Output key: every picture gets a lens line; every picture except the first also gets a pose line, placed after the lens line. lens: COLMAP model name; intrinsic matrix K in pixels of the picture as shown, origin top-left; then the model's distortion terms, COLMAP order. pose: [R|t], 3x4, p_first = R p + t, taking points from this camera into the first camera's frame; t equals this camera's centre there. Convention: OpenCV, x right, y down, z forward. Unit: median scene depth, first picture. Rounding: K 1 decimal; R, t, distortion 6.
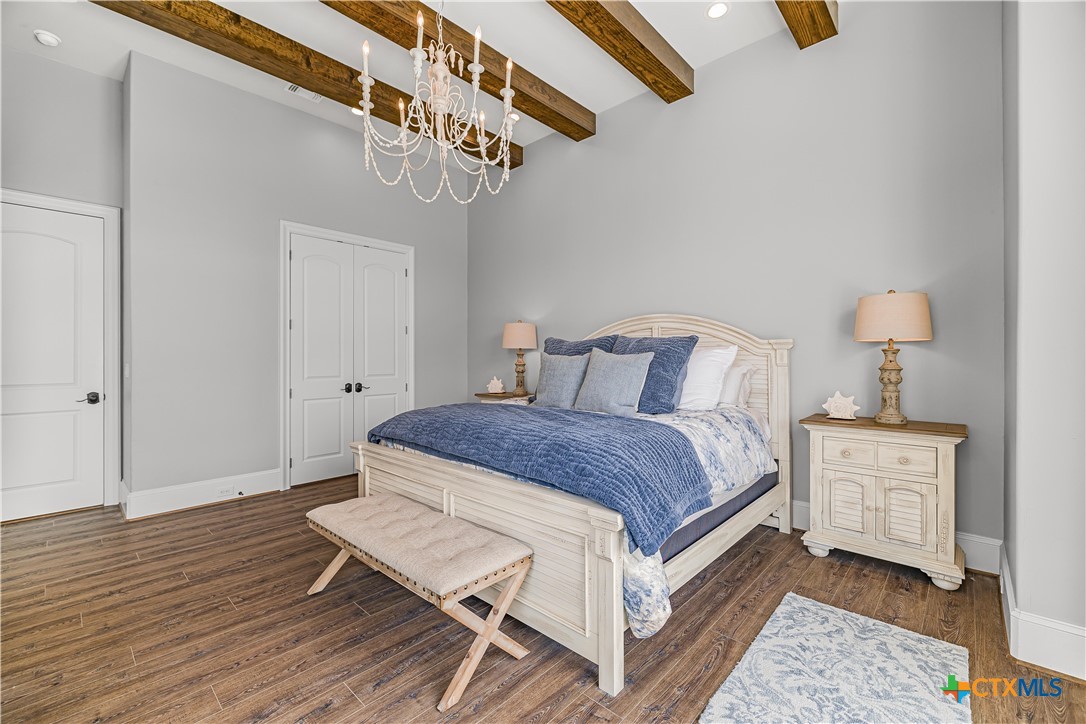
lens RADIAL K [[447.6, 0, 543.6], [0, 447.6, 359.6], [0, 0, 1]] dist [0.000220, 0.000073]
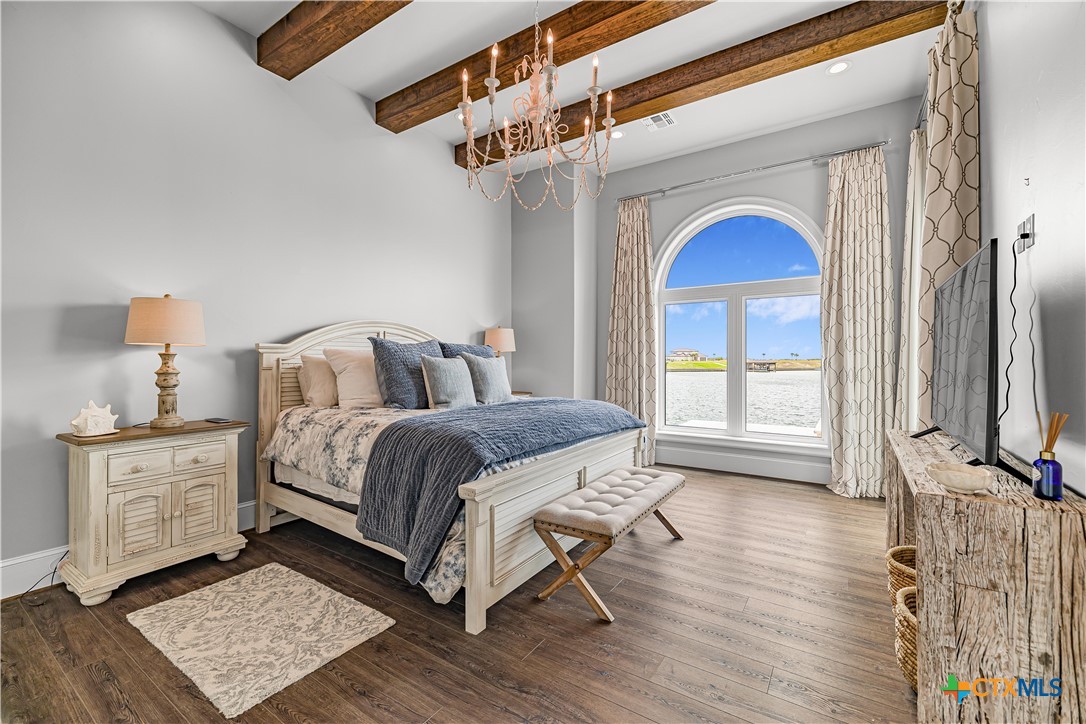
lens RADIAL K [[447.6, 0, 553.3], [0, 447.6, 359.6], [0, 0, 1]] dist [0.000220, 0.000073]
pose [[-0.176874, 0.006136, 0.984214, -0.400152], [0.005456, 0.999971, -0.005254, 0.000140], [-0.984218, 0.004441, -0.176902, 0.366457]]
